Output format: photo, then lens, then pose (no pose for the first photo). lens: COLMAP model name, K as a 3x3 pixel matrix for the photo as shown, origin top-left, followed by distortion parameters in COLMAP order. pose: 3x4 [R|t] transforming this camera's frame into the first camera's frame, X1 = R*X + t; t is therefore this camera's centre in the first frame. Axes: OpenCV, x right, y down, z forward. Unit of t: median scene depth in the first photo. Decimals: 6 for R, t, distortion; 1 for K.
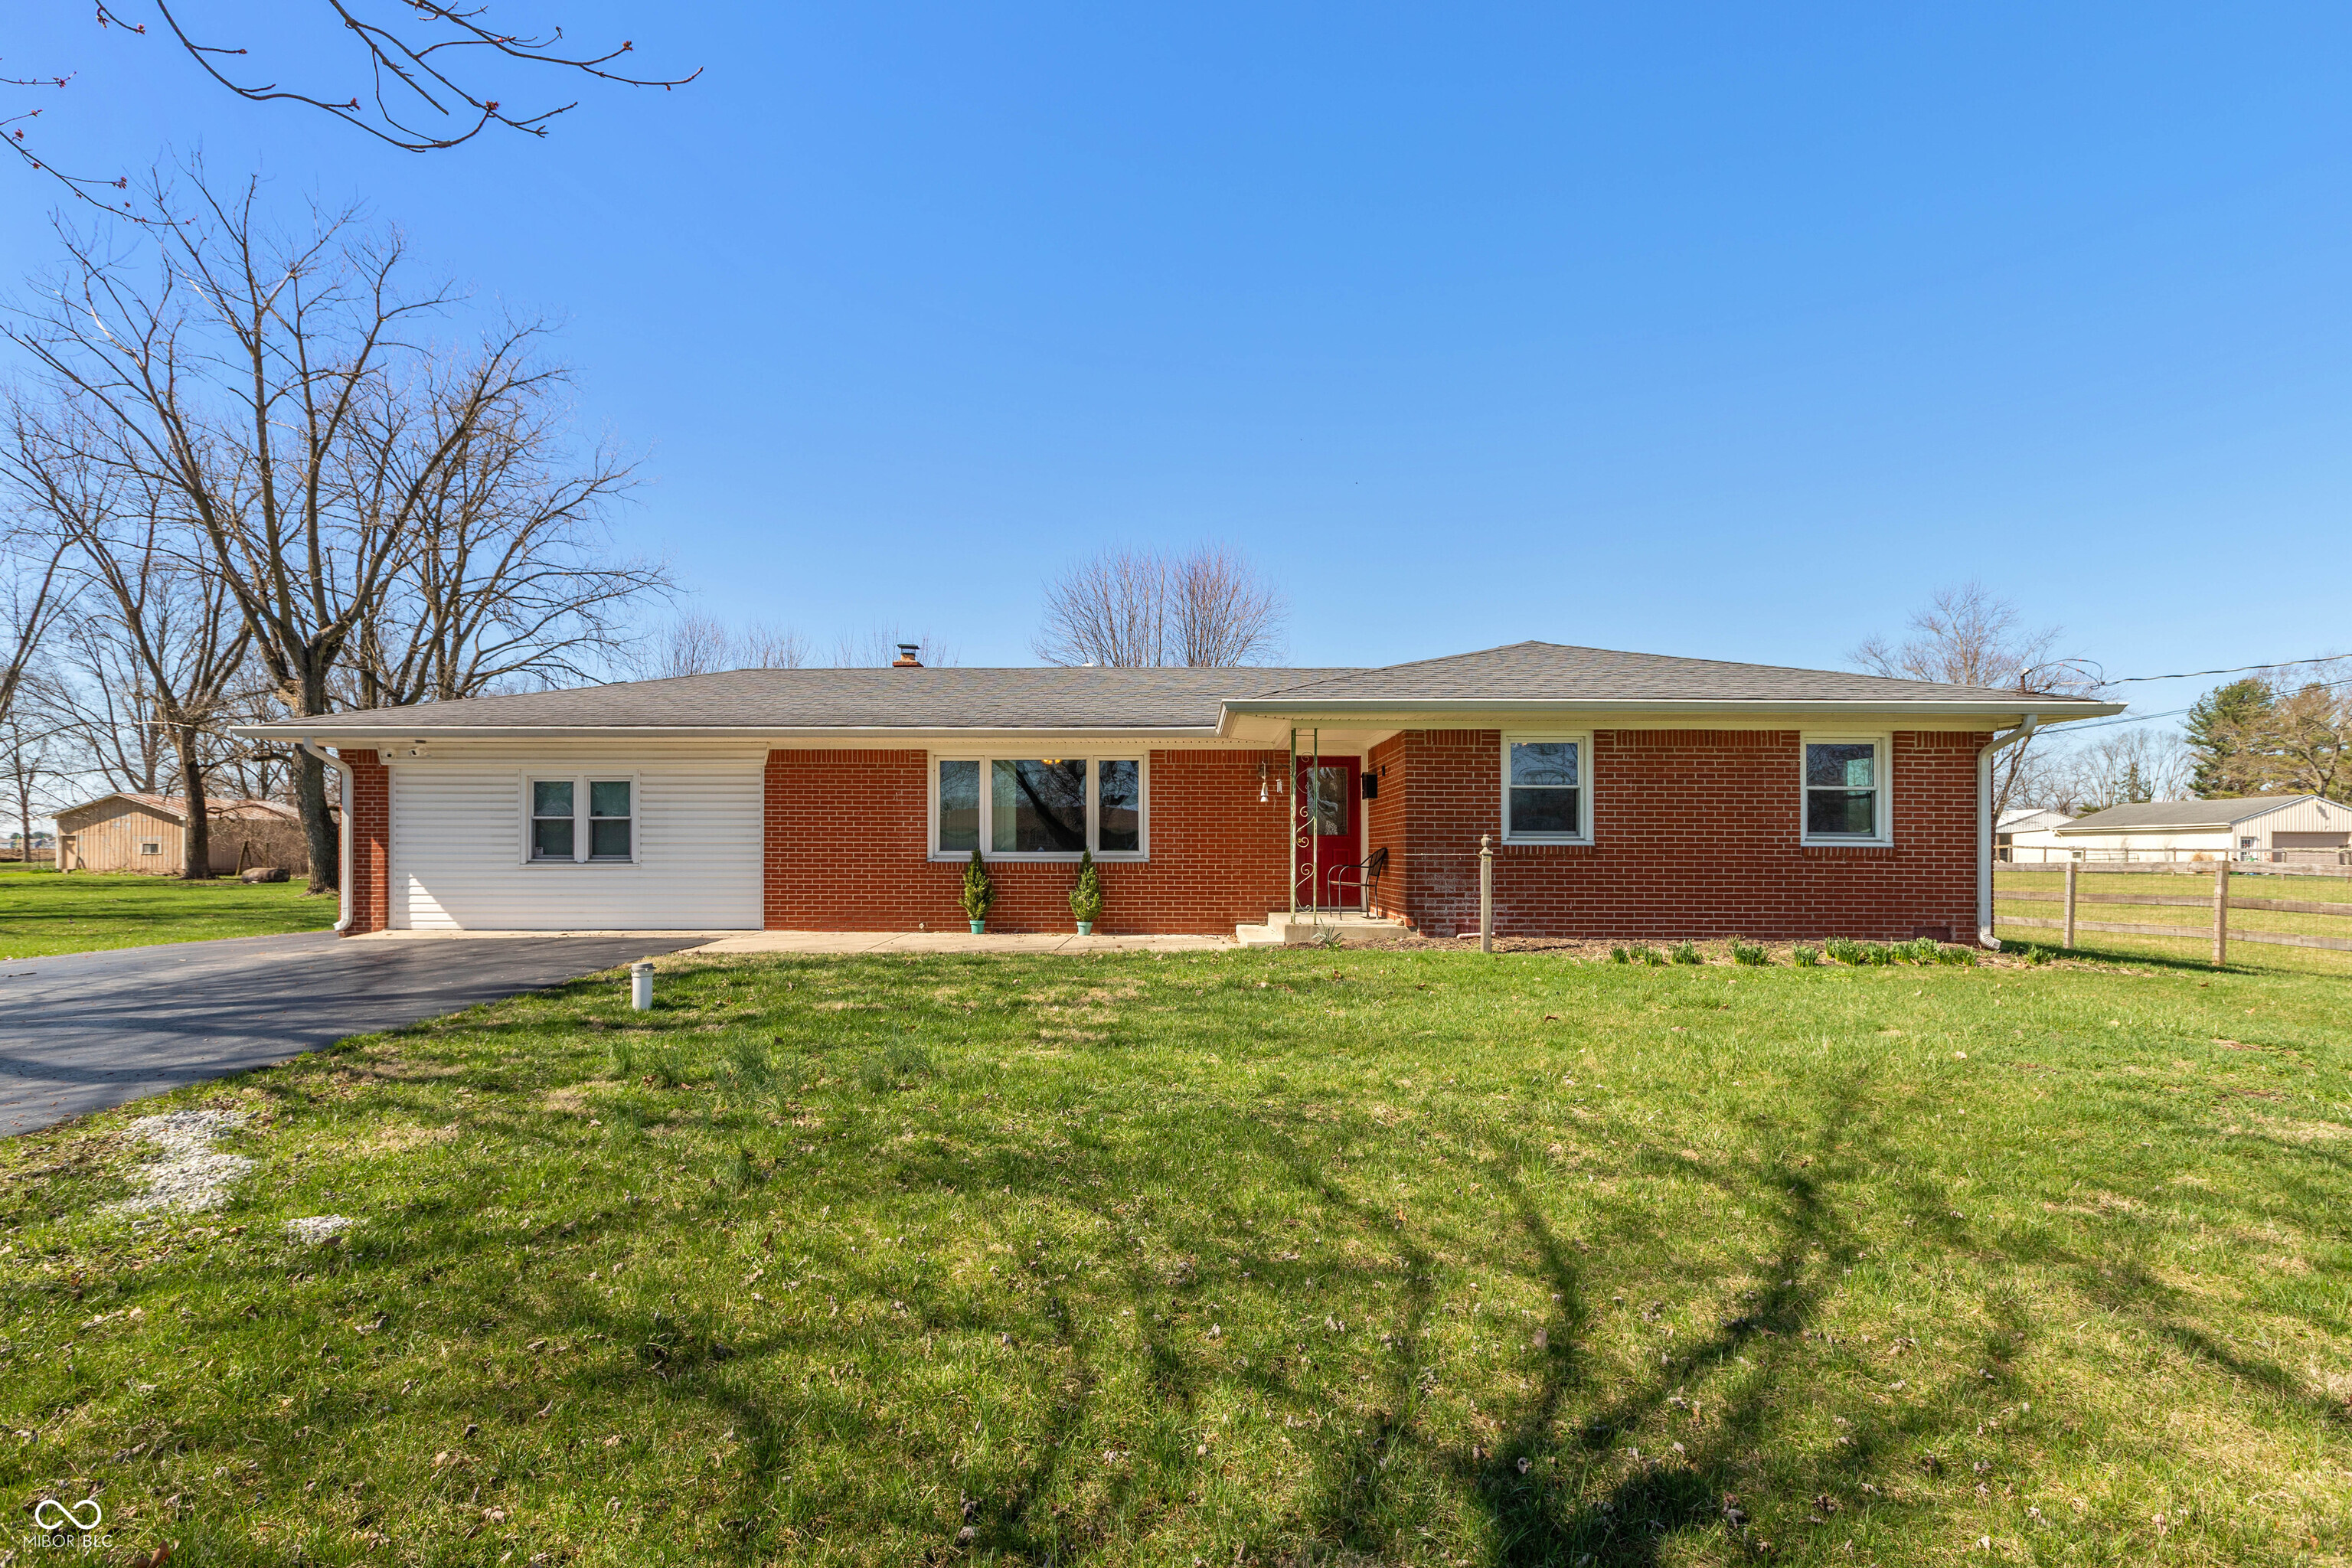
lens RADIAL K [[1073.3, 0, 1207.9], [0, 1073.3, 858.4], [0, 0, 1]] dist [0.005961, -0.001811]
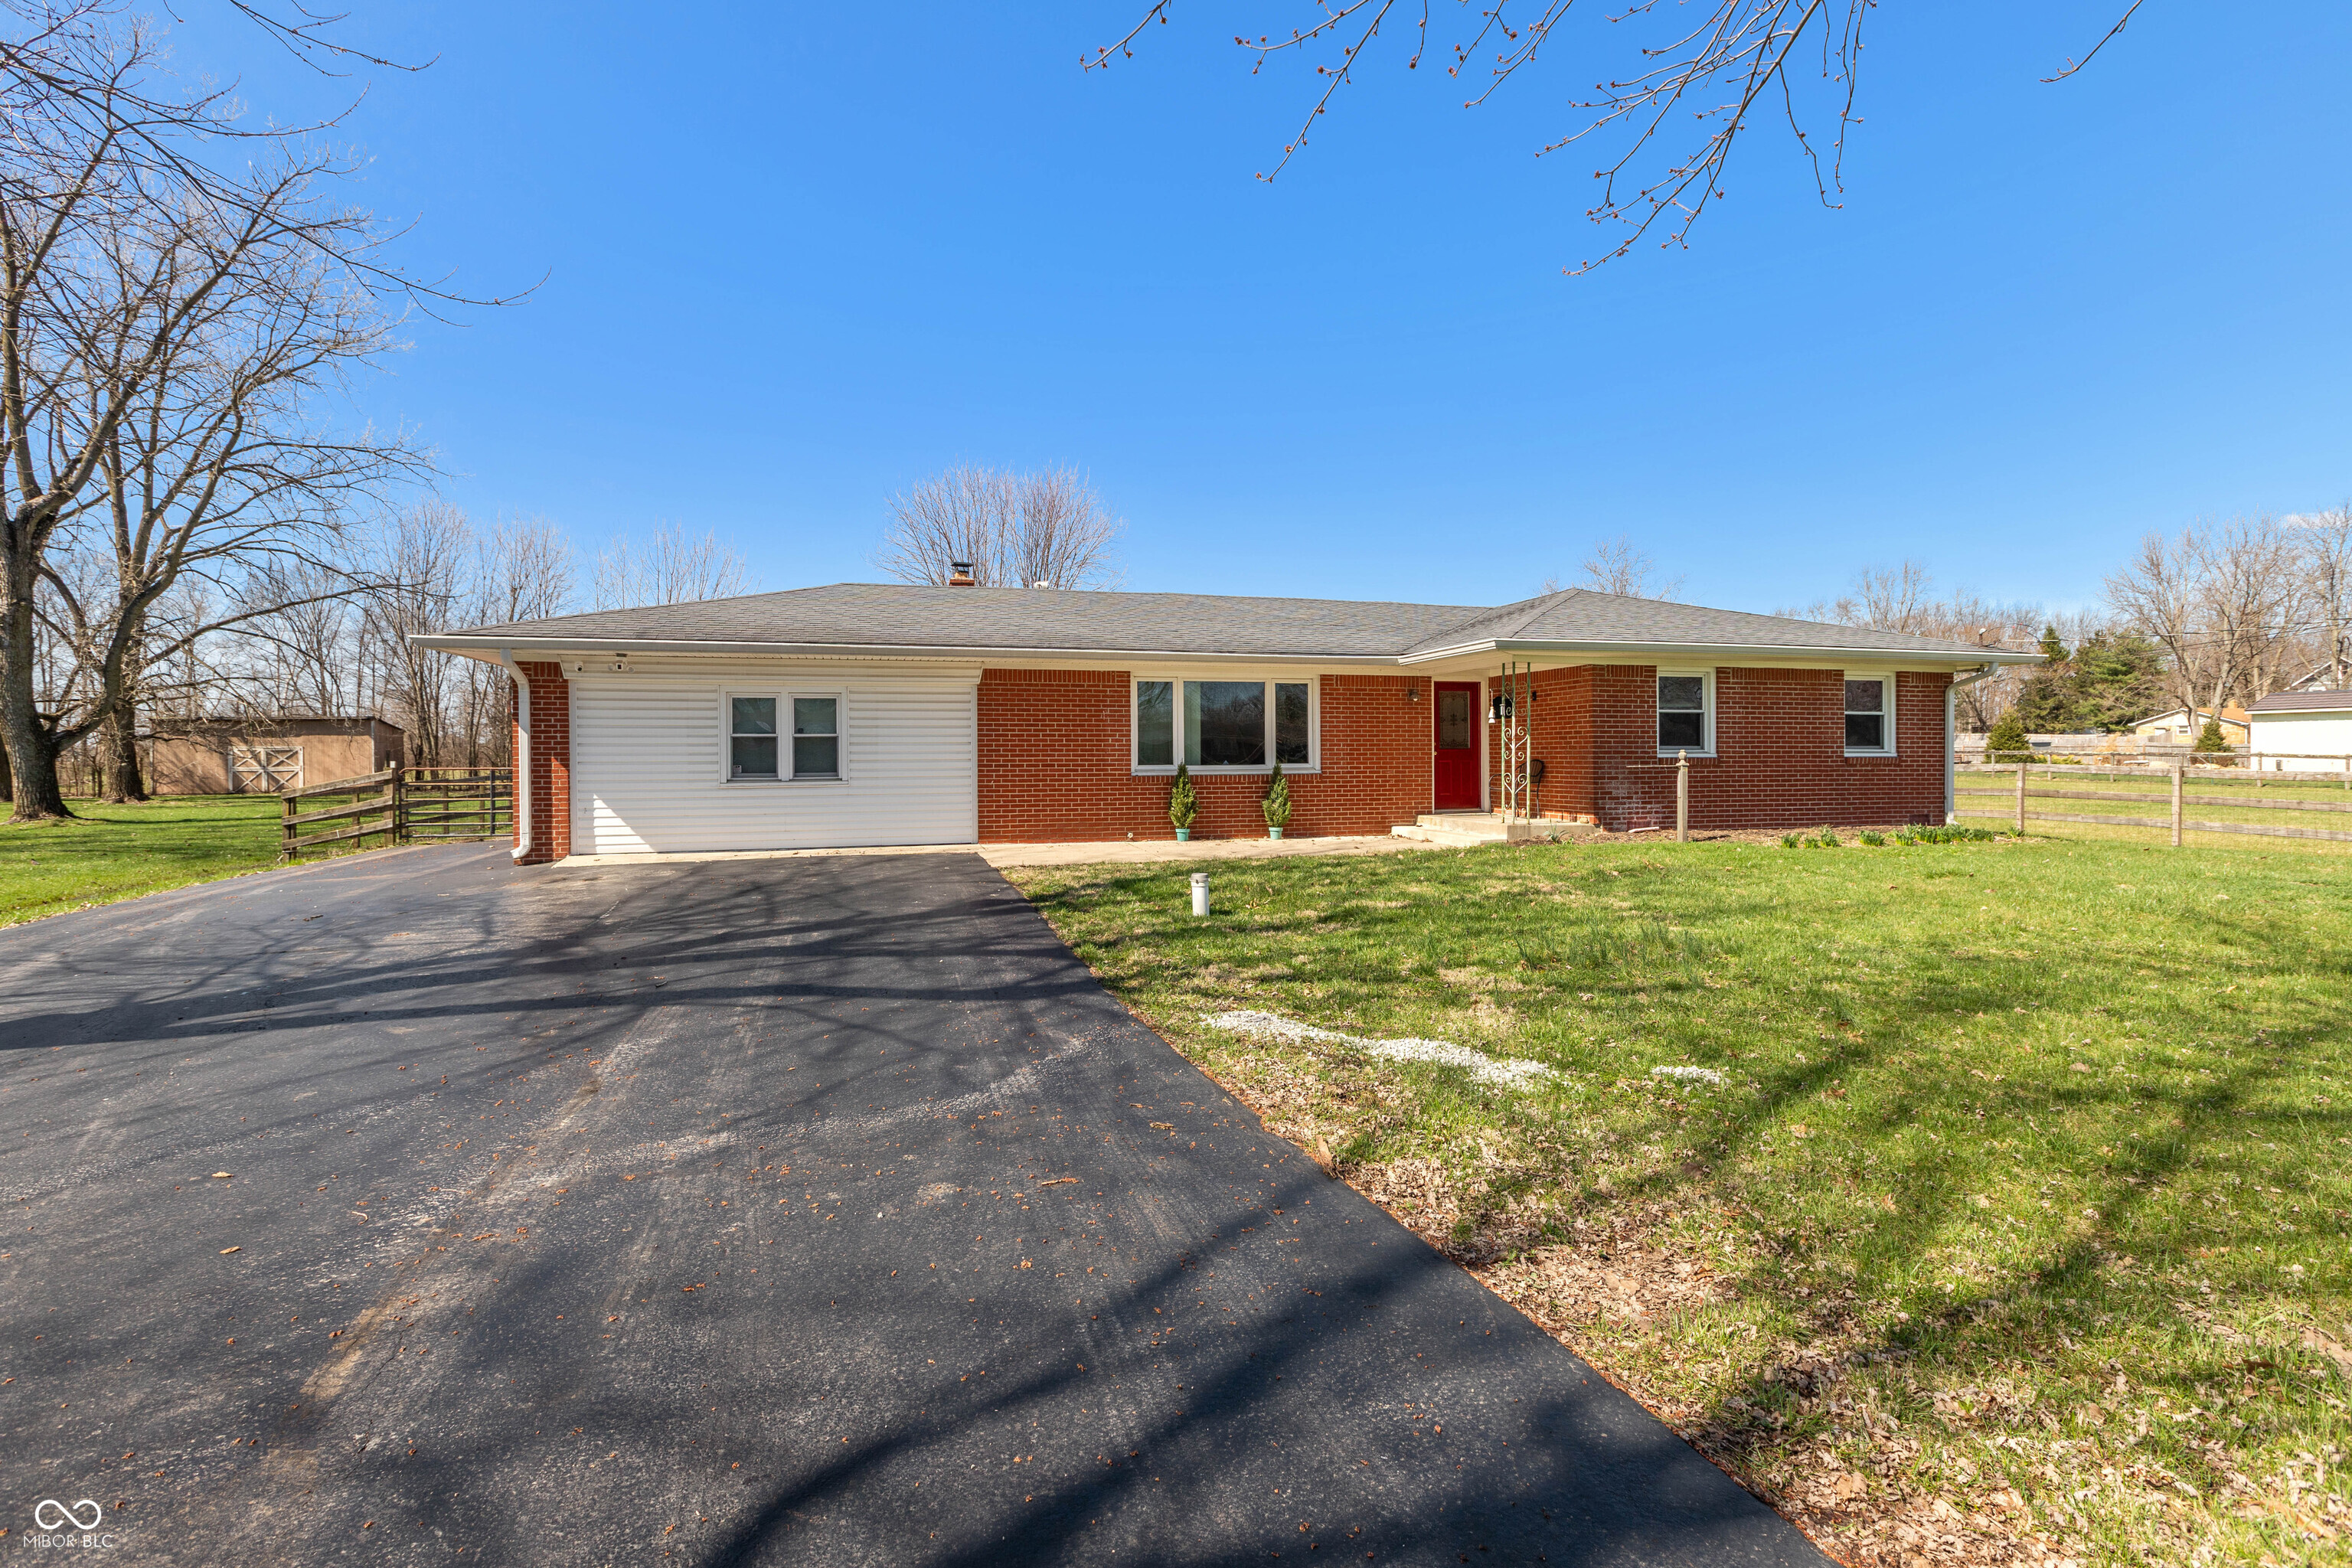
lens RADIAL K [[1073.3, 0, 1109.1], [0, 1073.3, 754.0], [0, 0, 1]] dist [0.005961, -0.001811]
pose [[0.959447, -0.006675, 0.281809, -0.581951], [0.009480, 0.999918, -0.008589, -0.009466], [-0.281729, 0.010912, 0.959432, -0.023961]]
